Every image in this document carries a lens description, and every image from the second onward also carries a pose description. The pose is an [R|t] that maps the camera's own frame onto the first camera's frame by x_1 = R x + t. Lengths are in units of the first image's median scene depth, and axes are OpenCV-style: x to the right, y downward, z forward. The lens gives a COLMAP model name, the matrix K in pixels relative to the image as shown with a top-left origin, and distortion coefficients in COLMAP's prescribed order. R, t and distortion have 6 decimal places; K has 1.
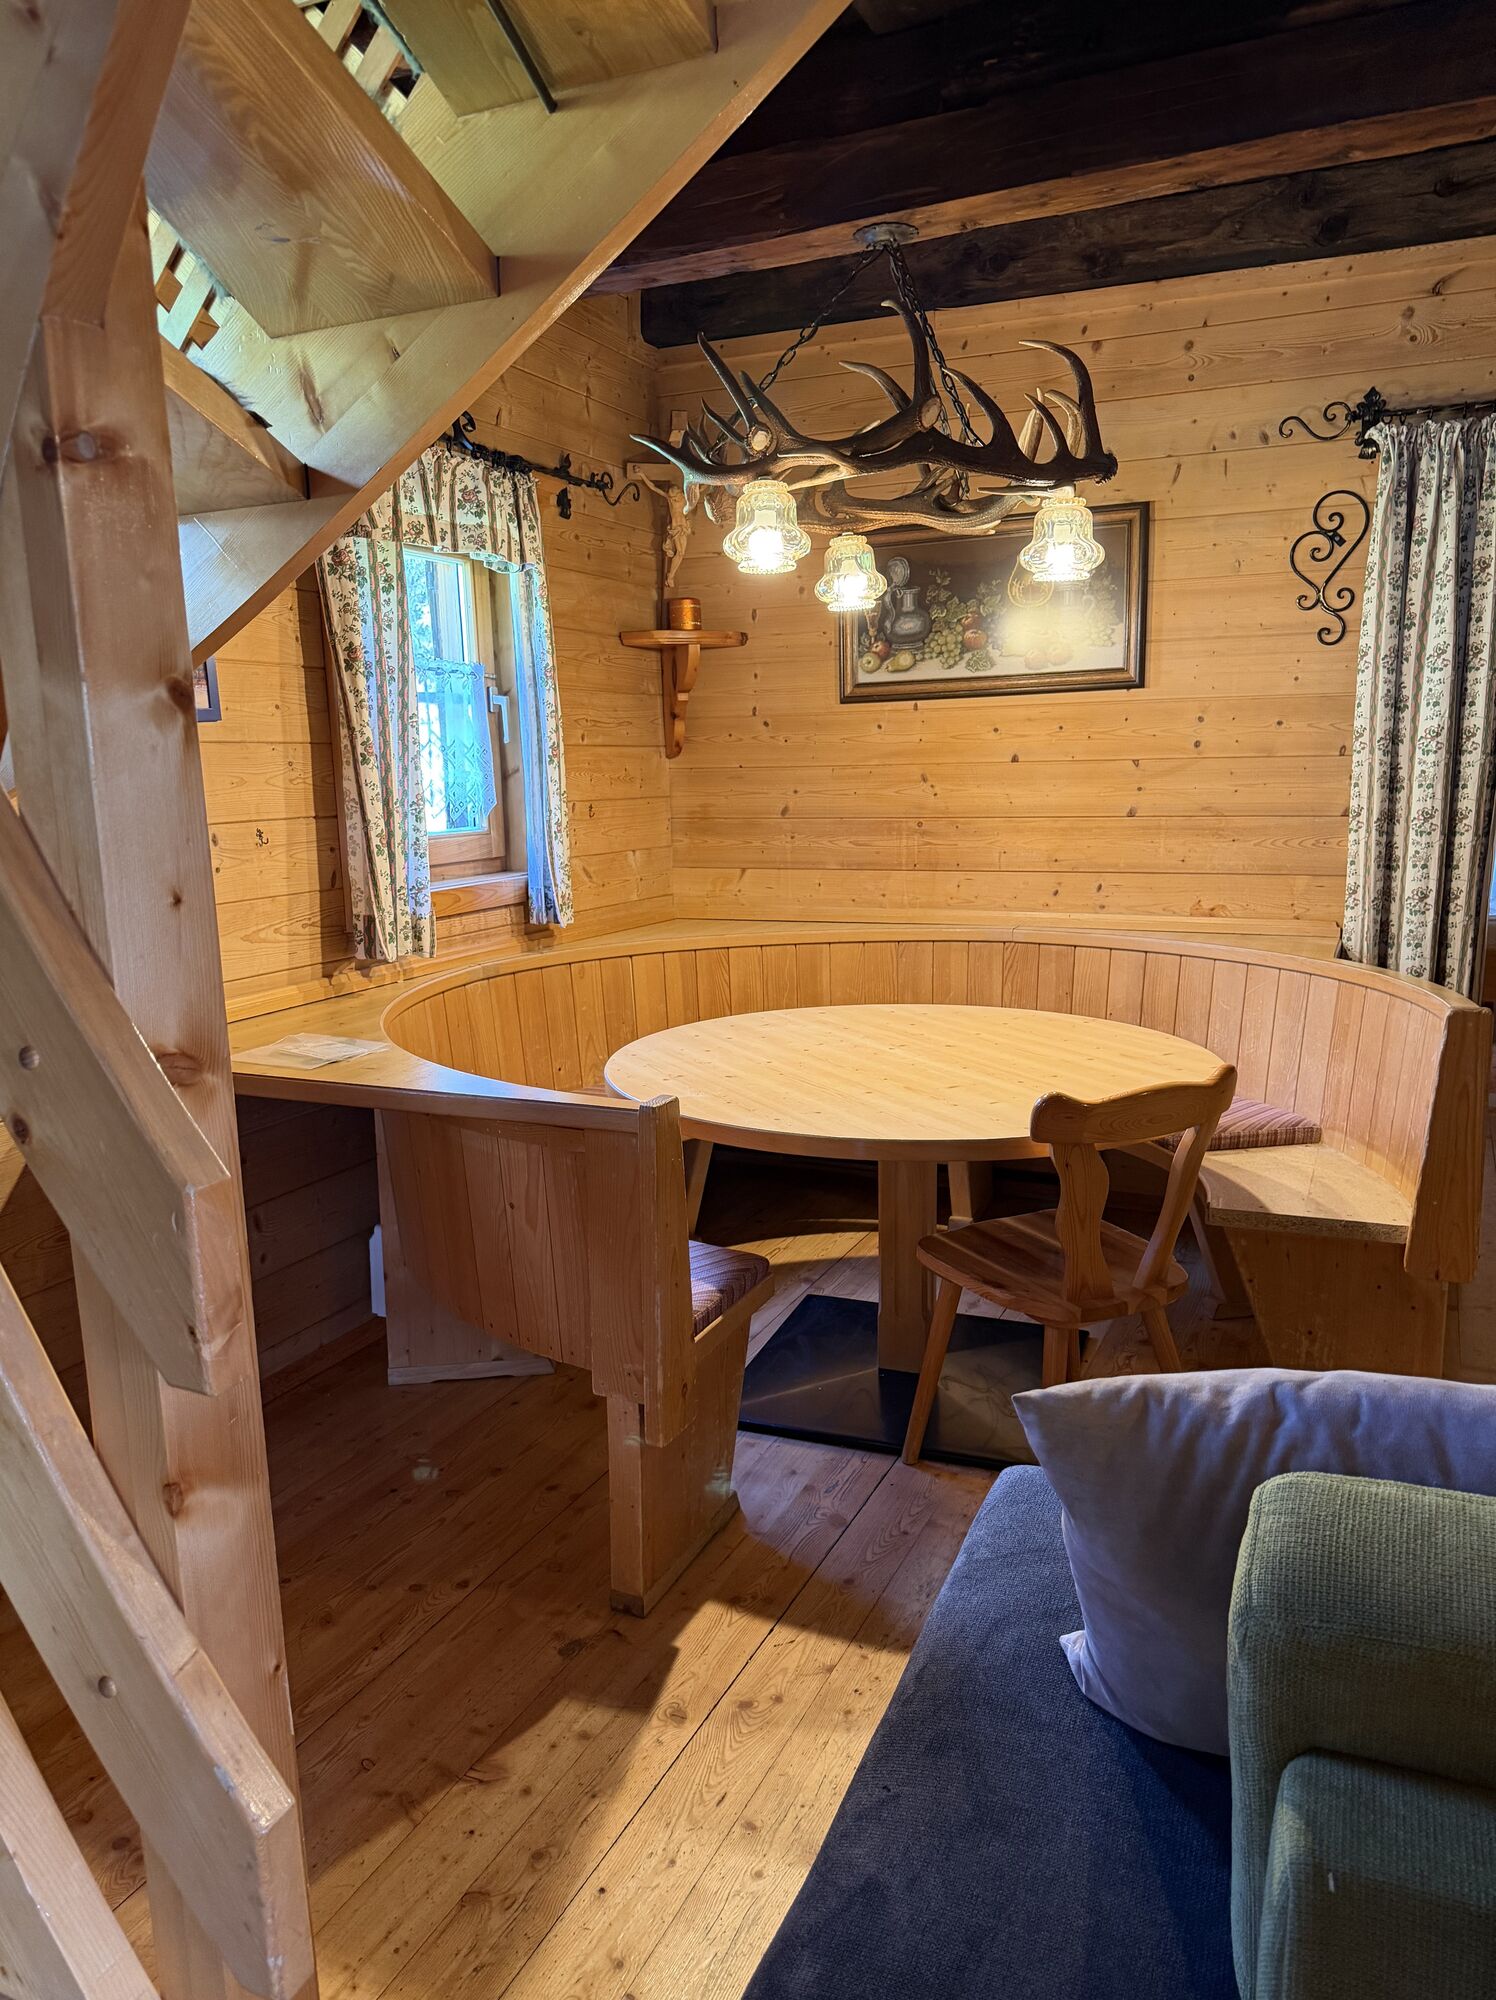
lens RADIAL K [[1416.4, 0, 728.1], [0, 1416.4, 1026.7], [0, 0, 1]] dist [0.052831, -0.069486]
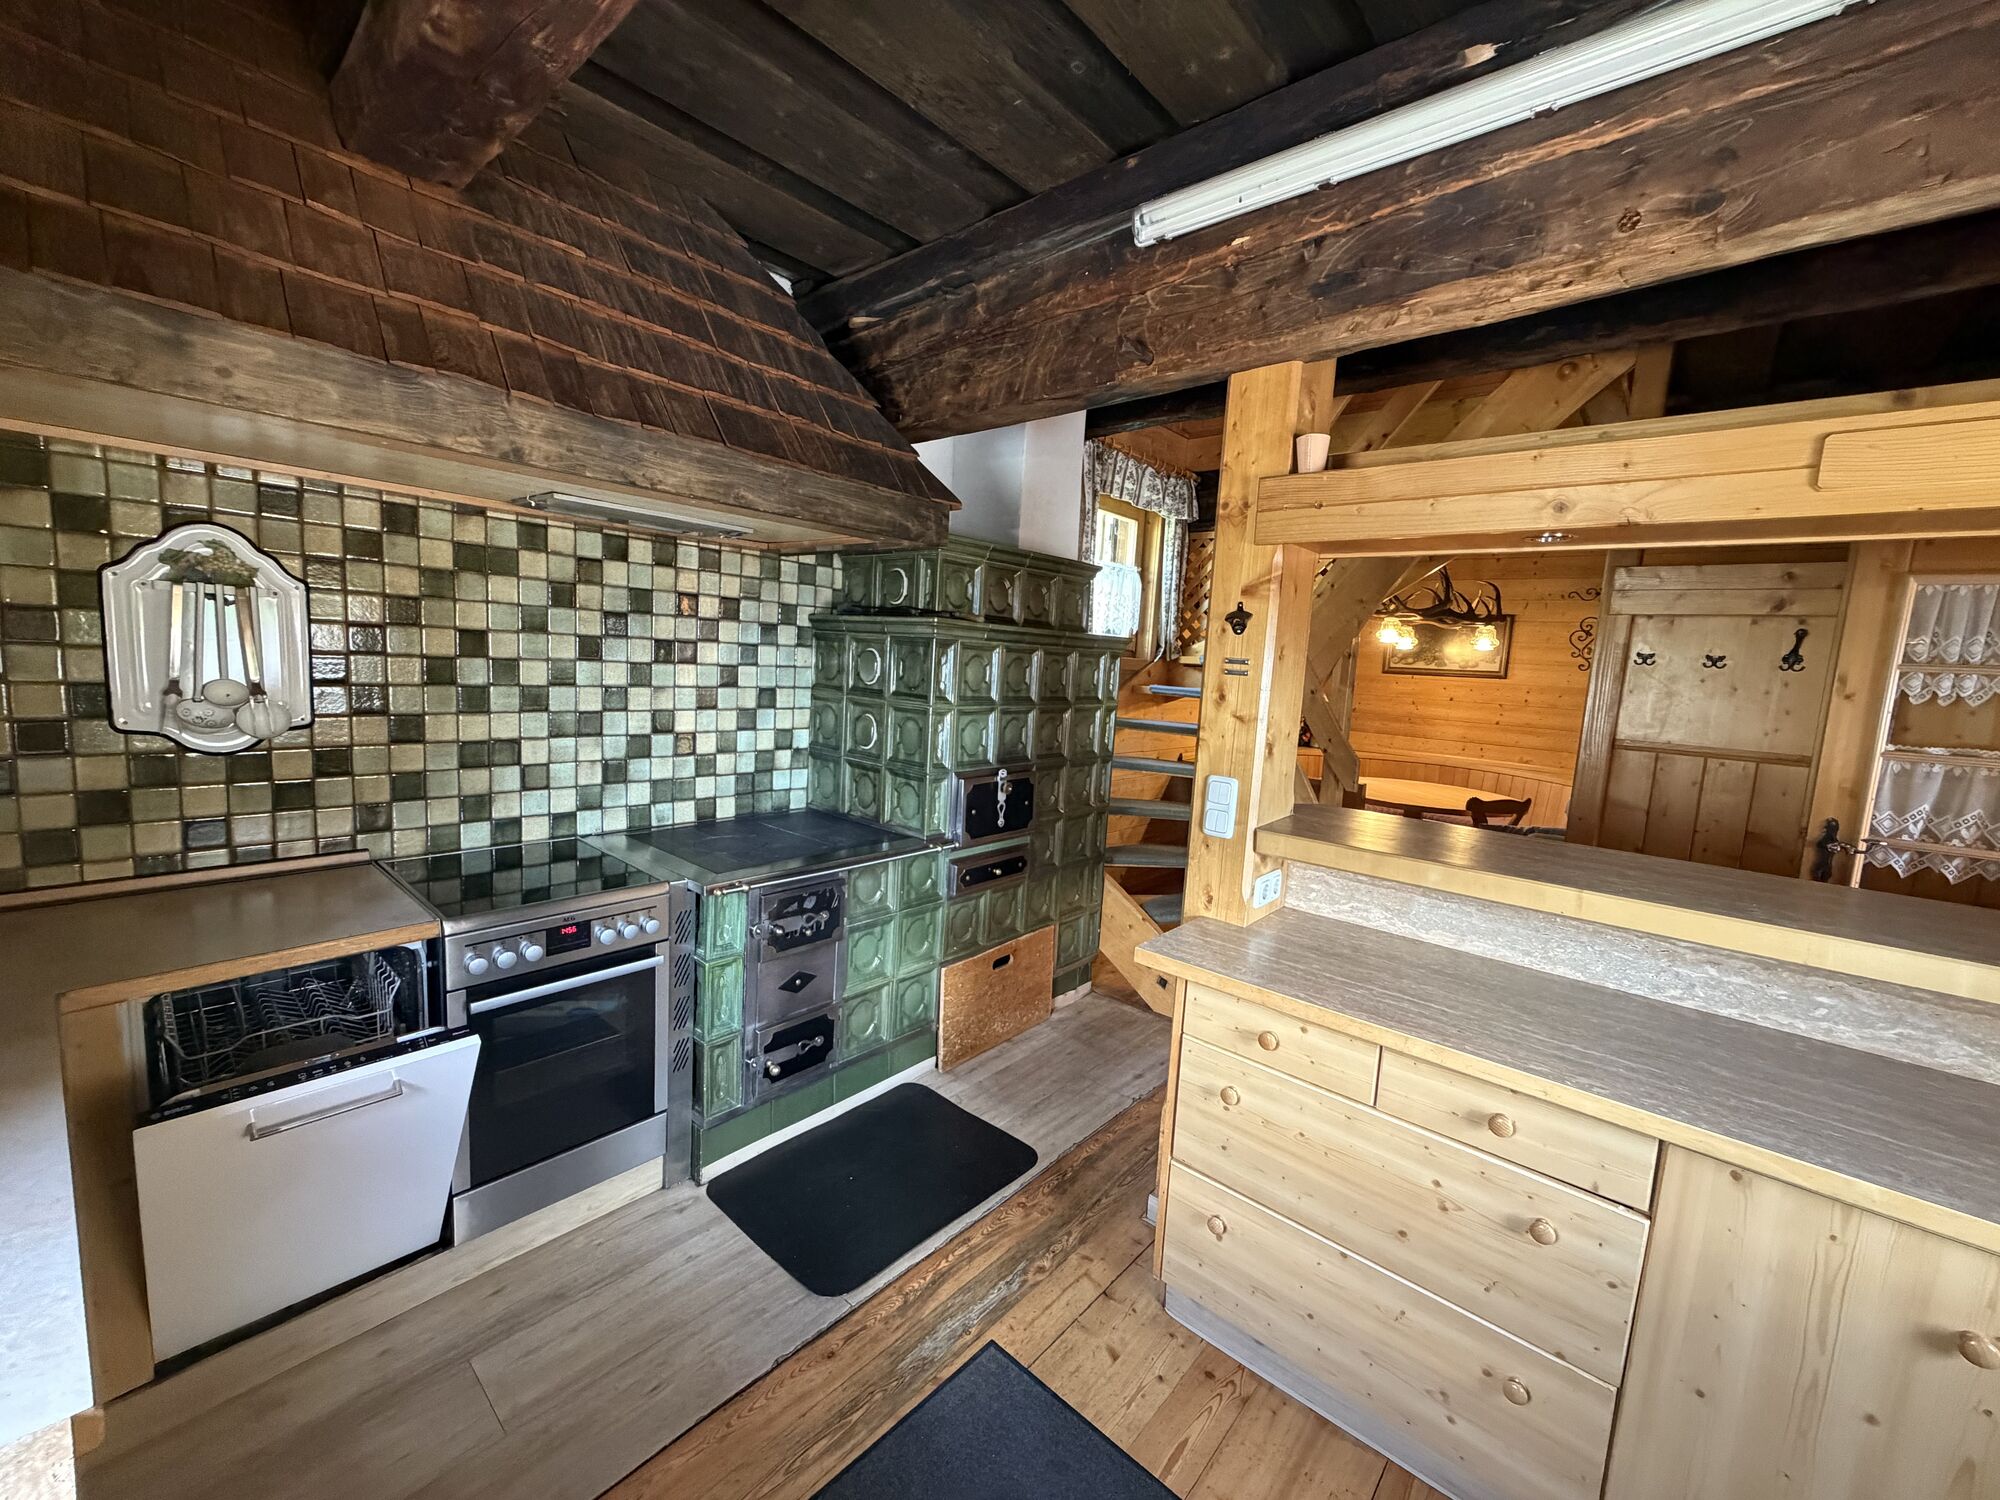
lens RADIAL K [[797.9, 0, 996.7], [0, 797.9, 749.4], [0, 0, 1]] dist [-0.001608, 0.000542]
pose [[0.960113, 0.109006, -0.257490, -0.263490], [-0.128490, 0.989891, -0.060044, 0.126149], [0.248342, 0.090734, 0.964414, -0.782429]]
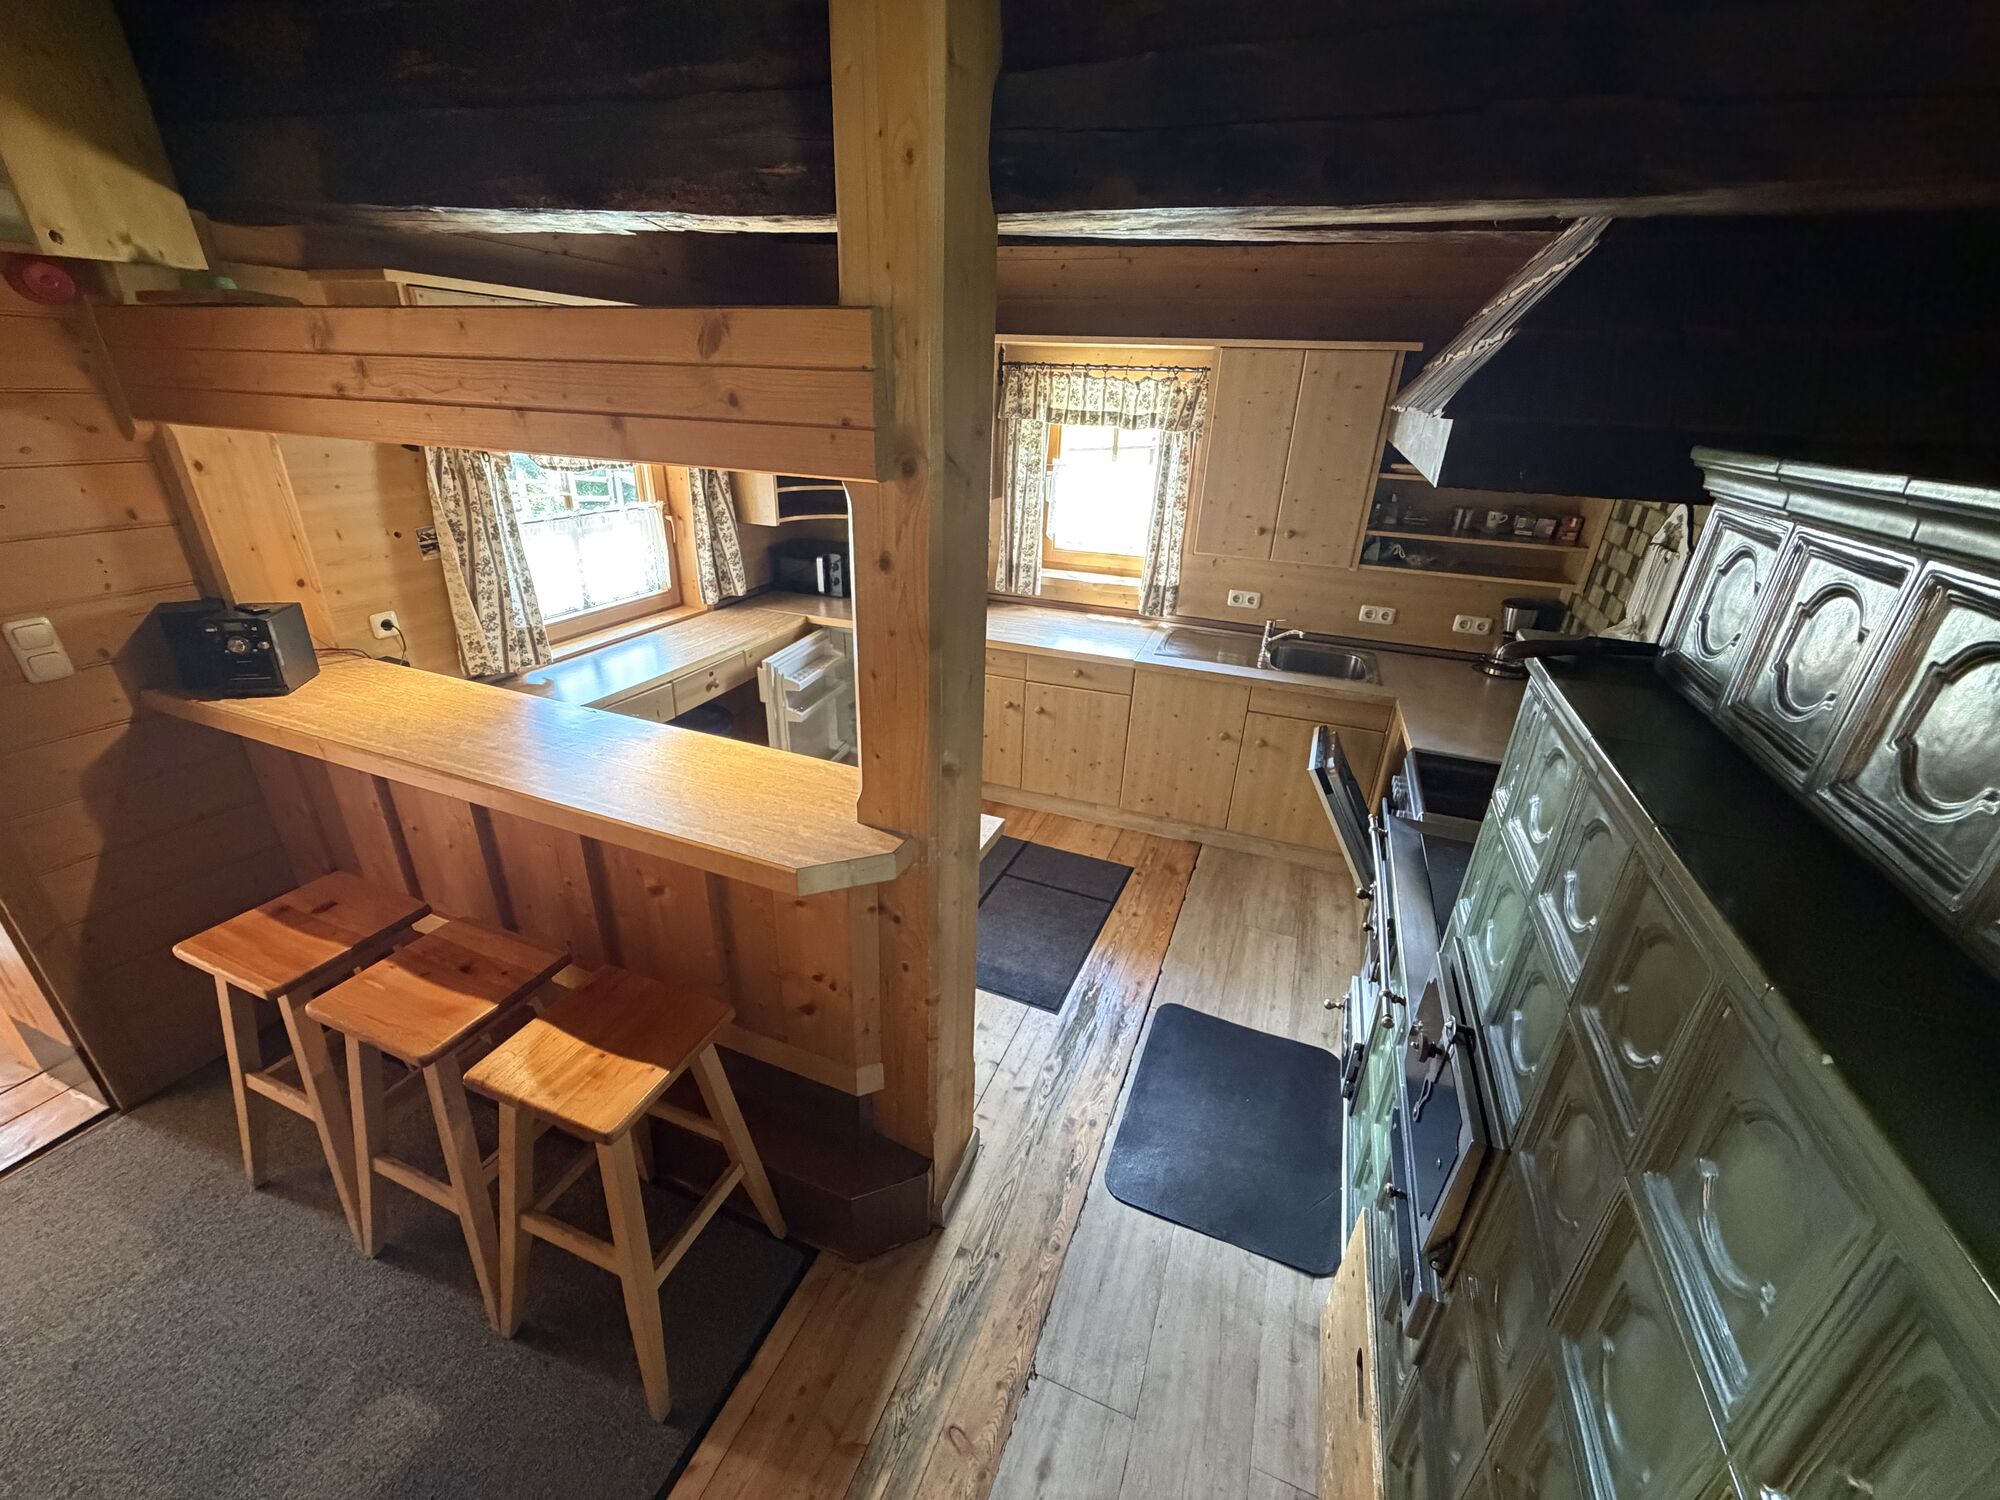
lens RADIAL K [[797.9, 0, 1000.7], [0, 797.9, 749.0], [0, 0, 1]] dist [-0.001608, 0.000542]
pose [[-0.997351, 0.017797, -0.070530, -0.250642], [-0.026399, 0.814939, 0.578945, -0.172164], [0.067781, 0.579273, -0.812311, 0.147943]]
